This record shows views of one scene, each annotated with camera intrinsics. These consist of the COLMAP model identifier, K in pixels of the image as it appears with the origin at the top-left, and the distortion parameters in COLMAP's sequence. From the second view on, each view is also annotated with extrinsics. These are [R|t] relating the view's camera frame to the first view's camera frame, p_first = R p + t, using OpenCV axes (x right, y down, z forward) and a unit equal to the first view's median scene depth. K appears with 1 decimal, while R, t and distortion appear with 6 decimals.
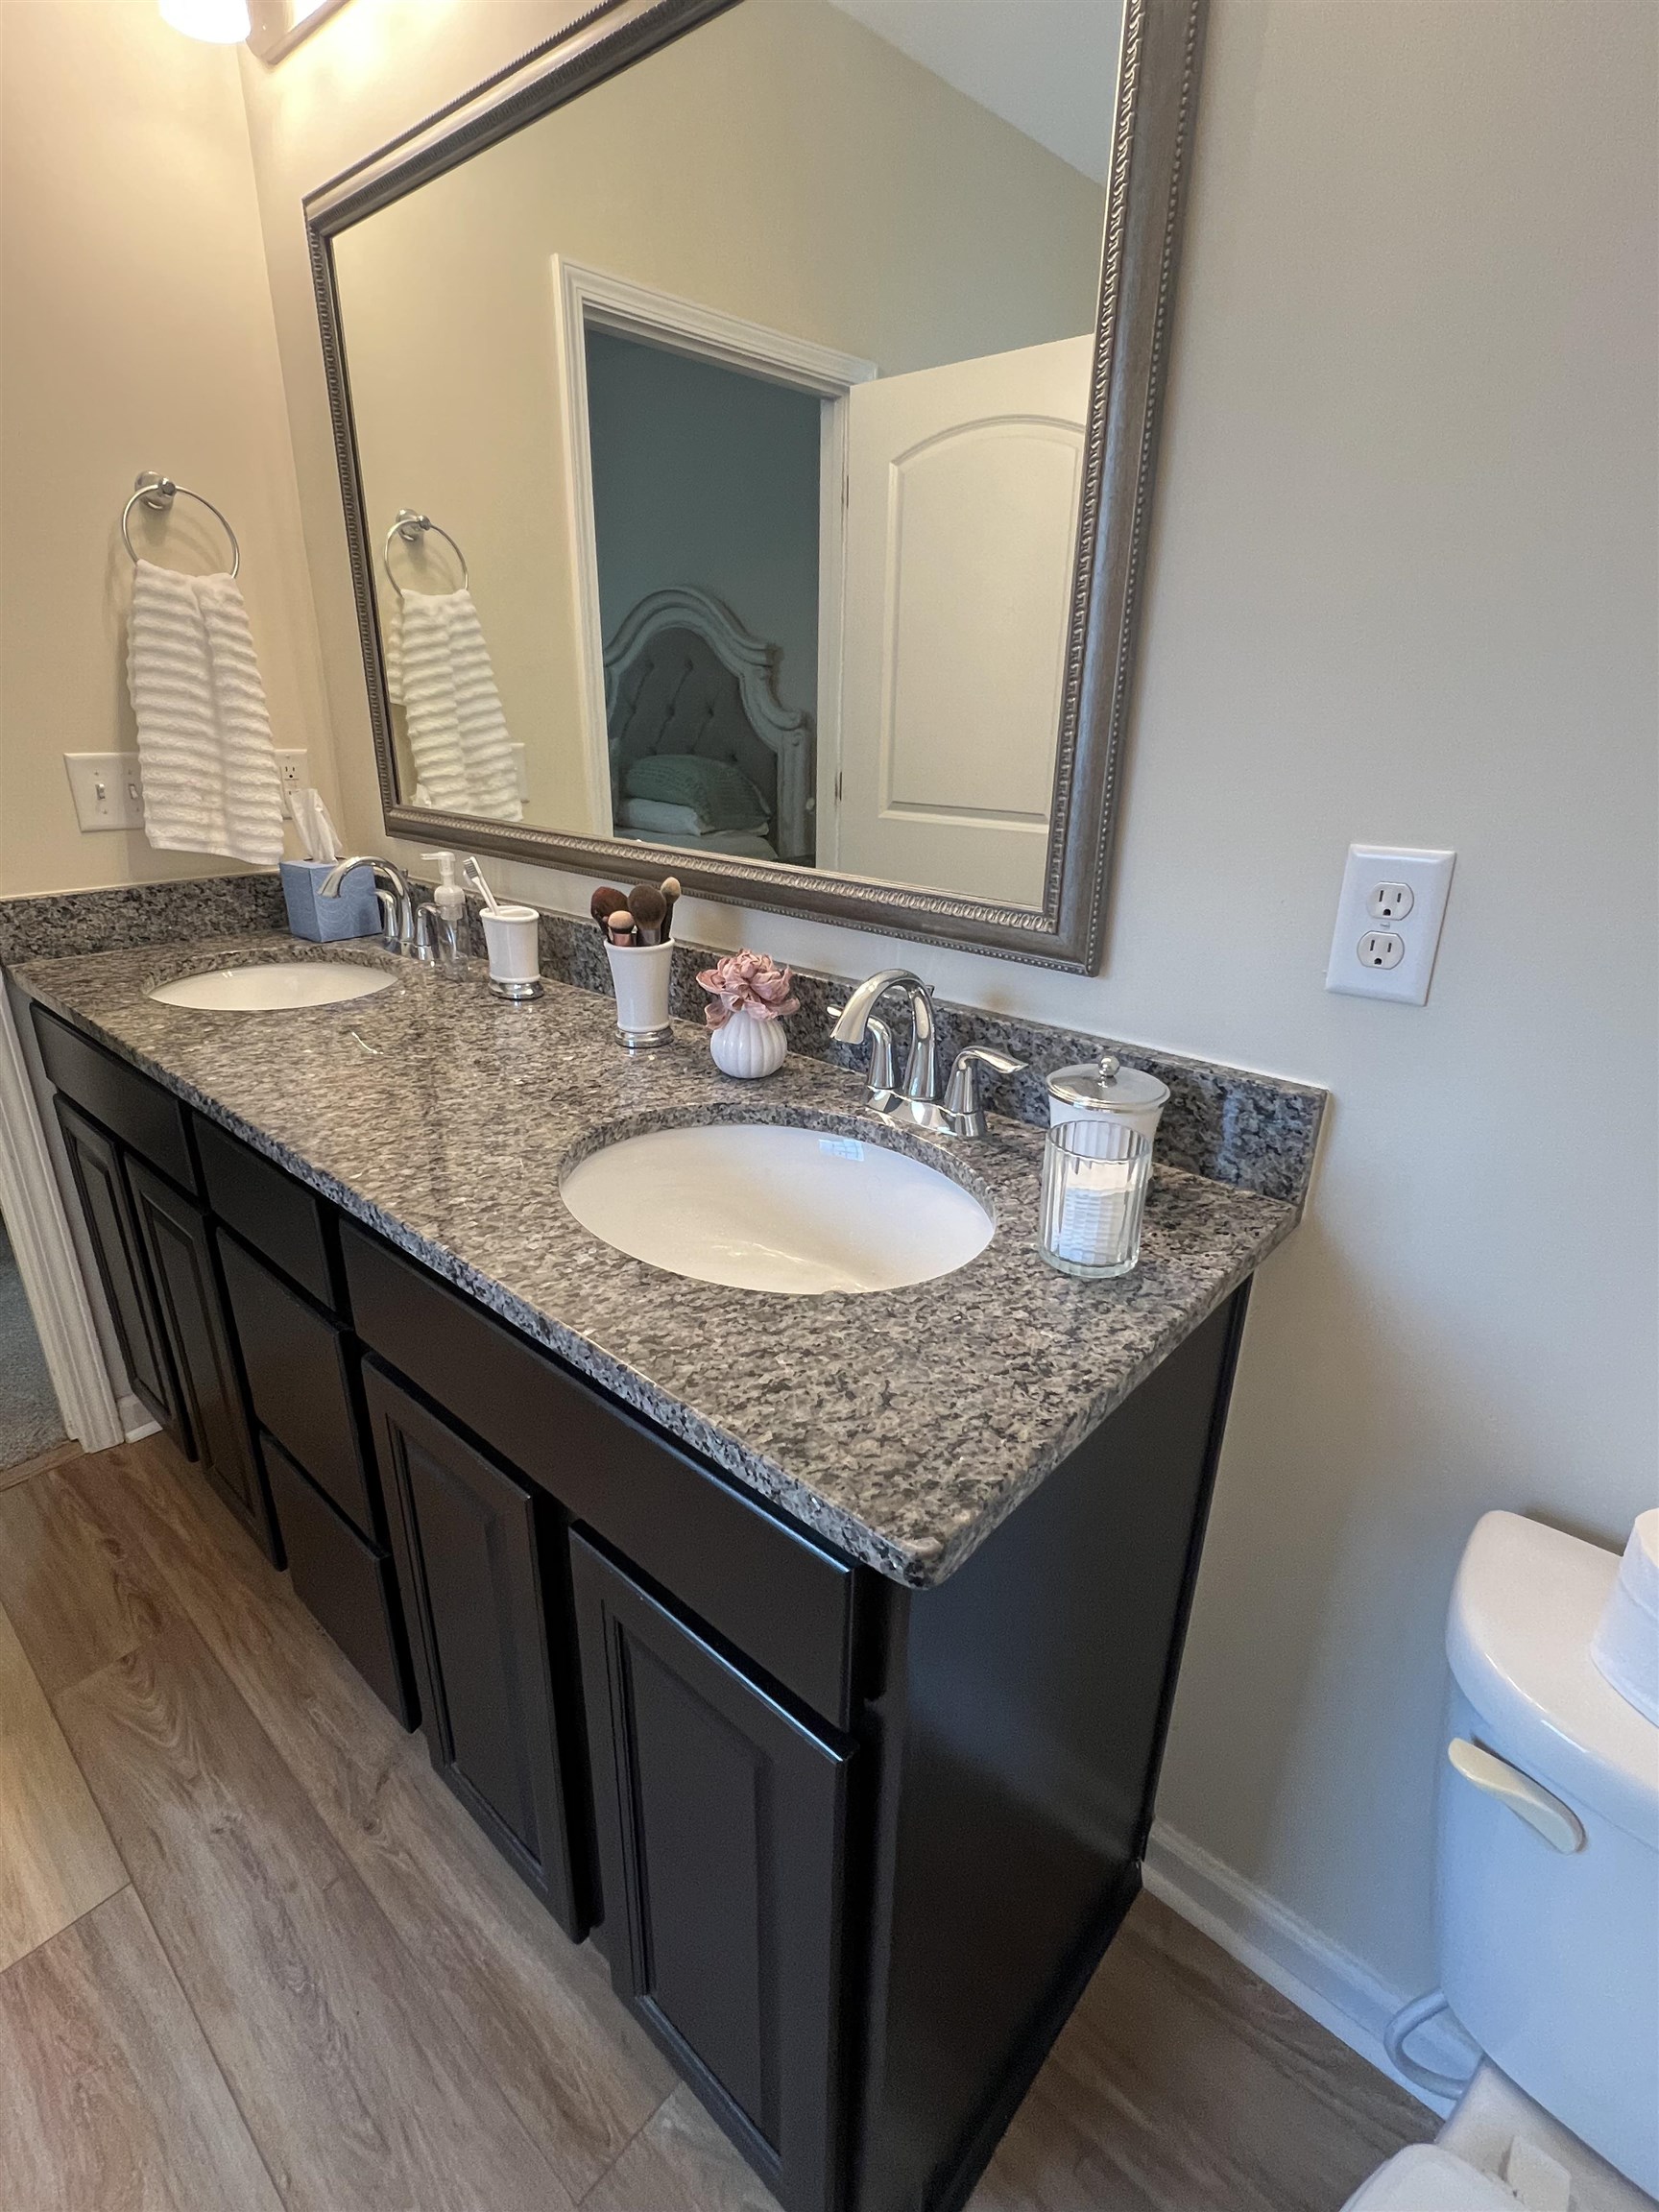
lens RADIAL K [[1041.8, 0, 829.5], [0, 1041.8, 1106.0], [0, 0, 1]] dist [0.001206, 0.000422]
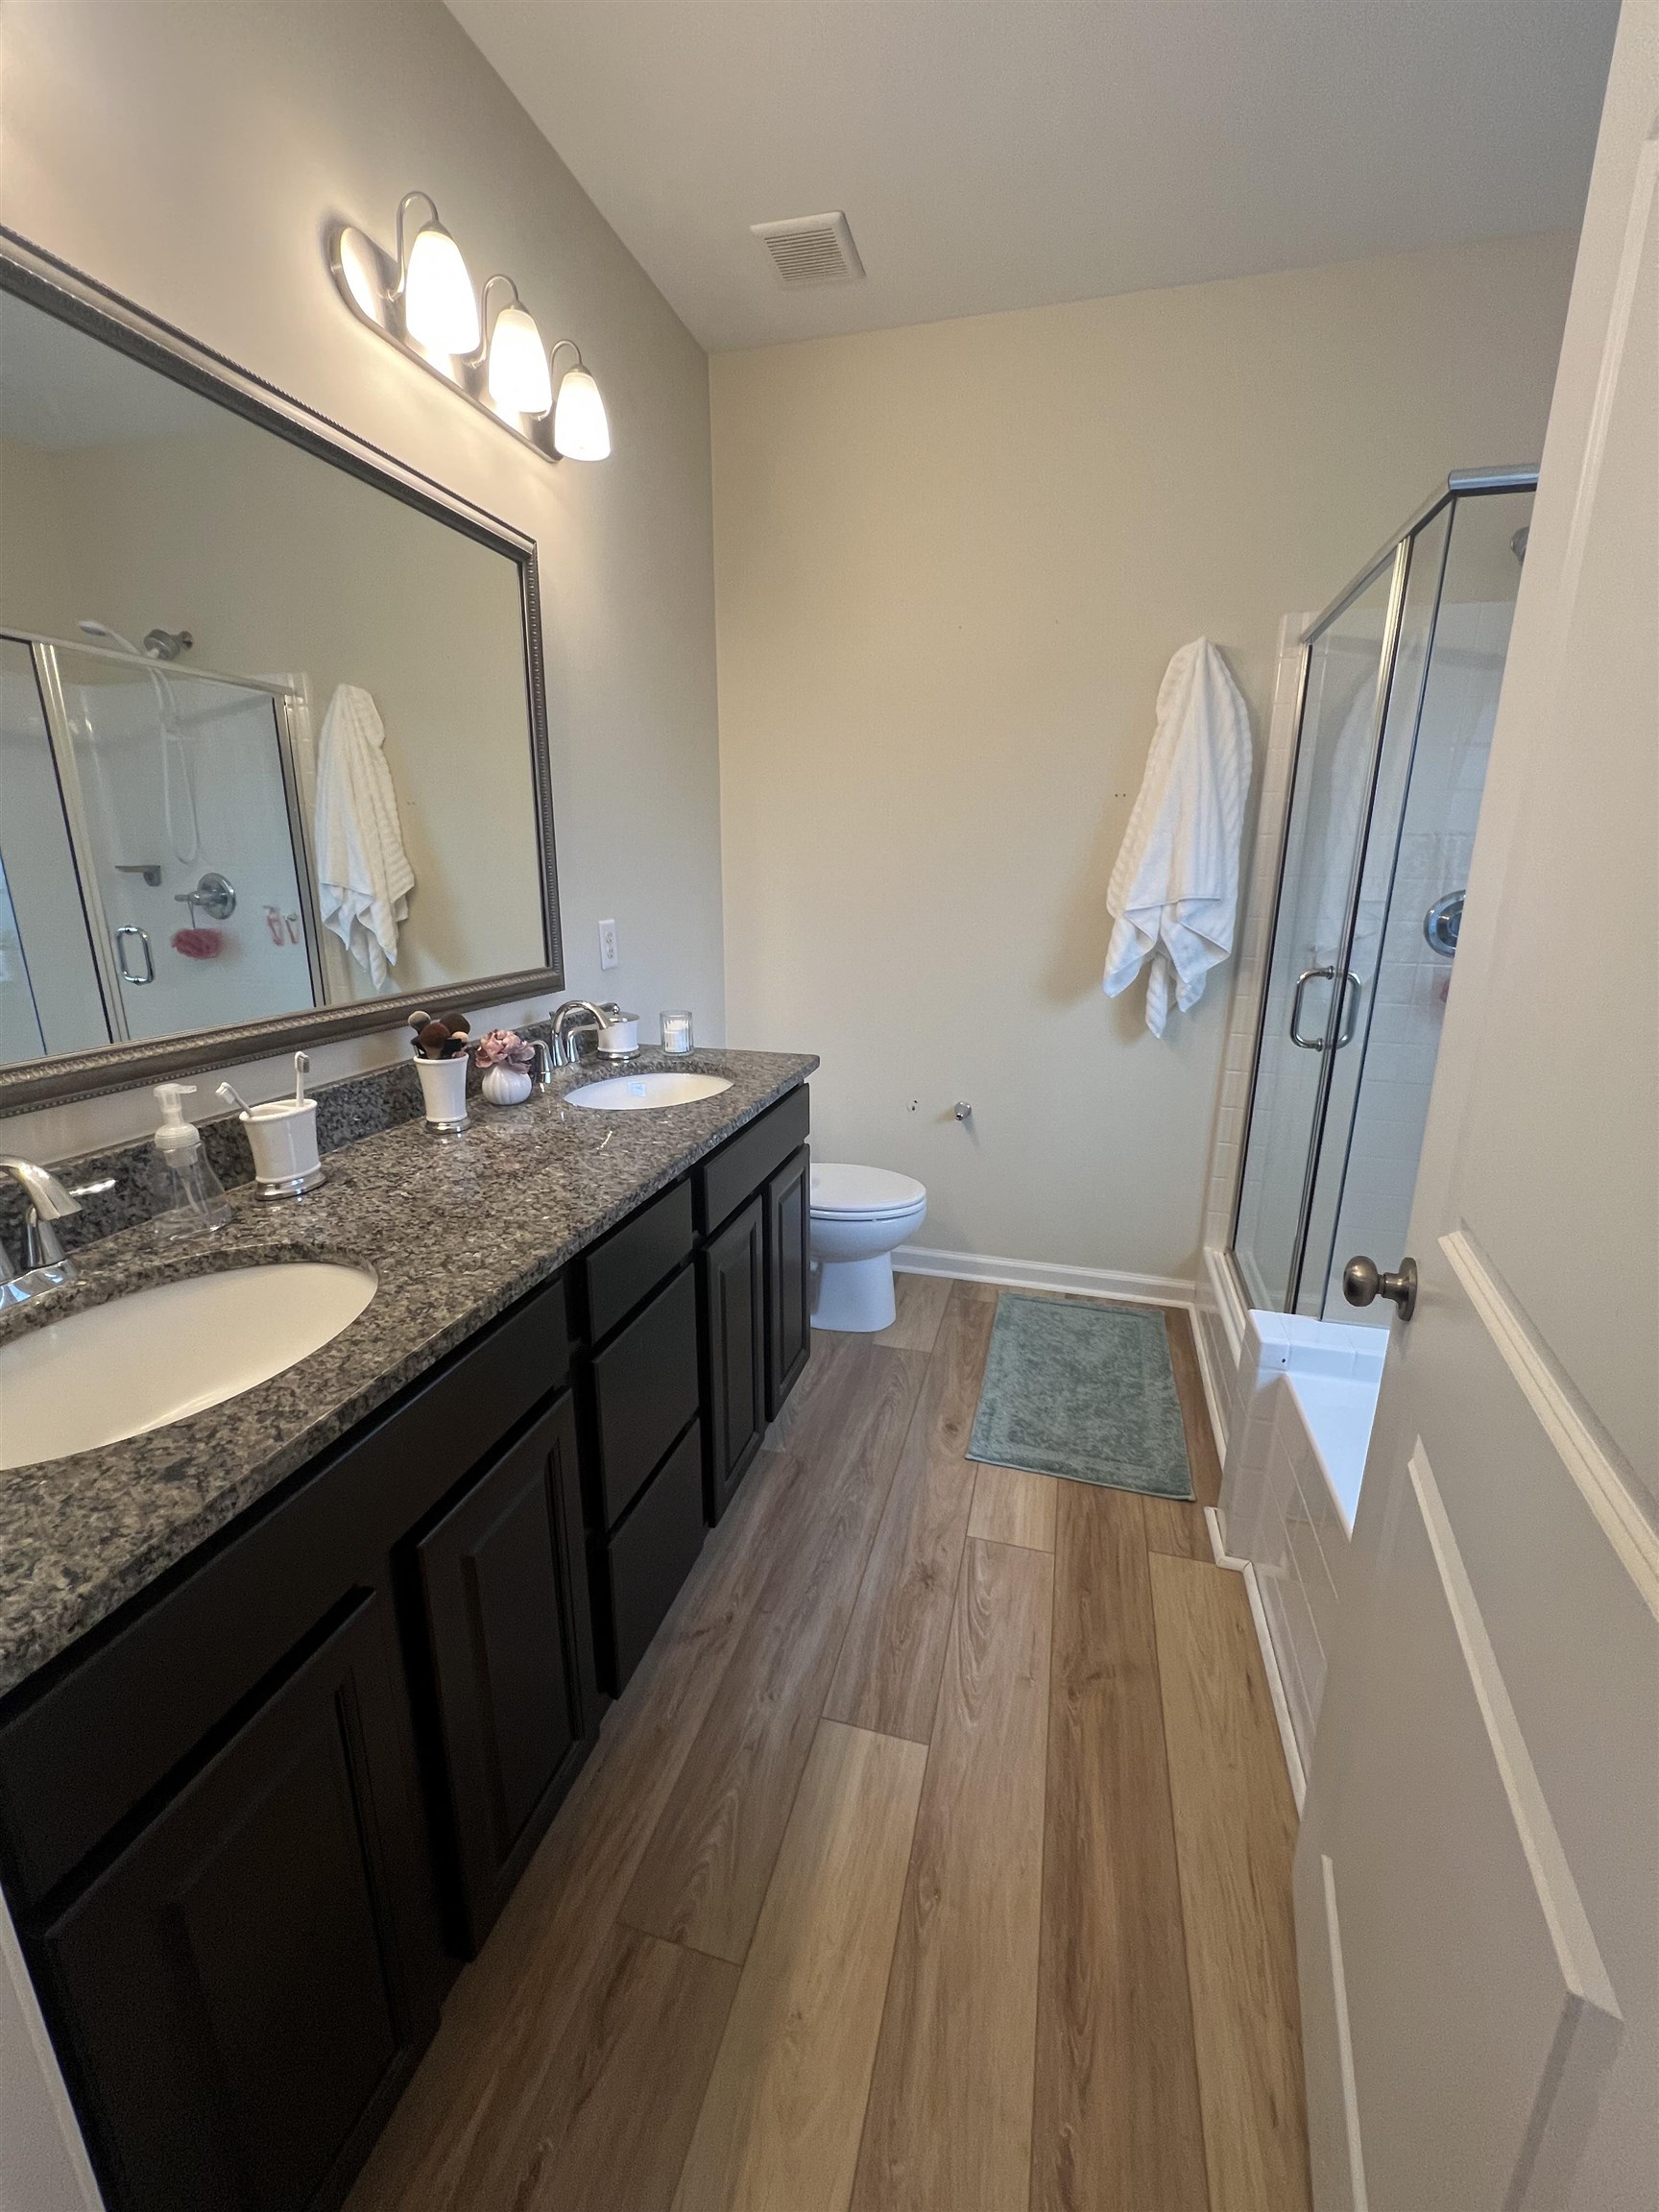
lens RADIAL K [[885.5, 0, 832.5], [0, 885.5, 1100.3], [0, 0, 1]] dist [-0.001001, -0.000110]
pose [[-0.446259, -0.250087, 0.859249, -1.427435], [0.309963, 0.857530, 0.410568, -0.426660], [-0.839510, 0.449555, -0.305163, 0.939027]]
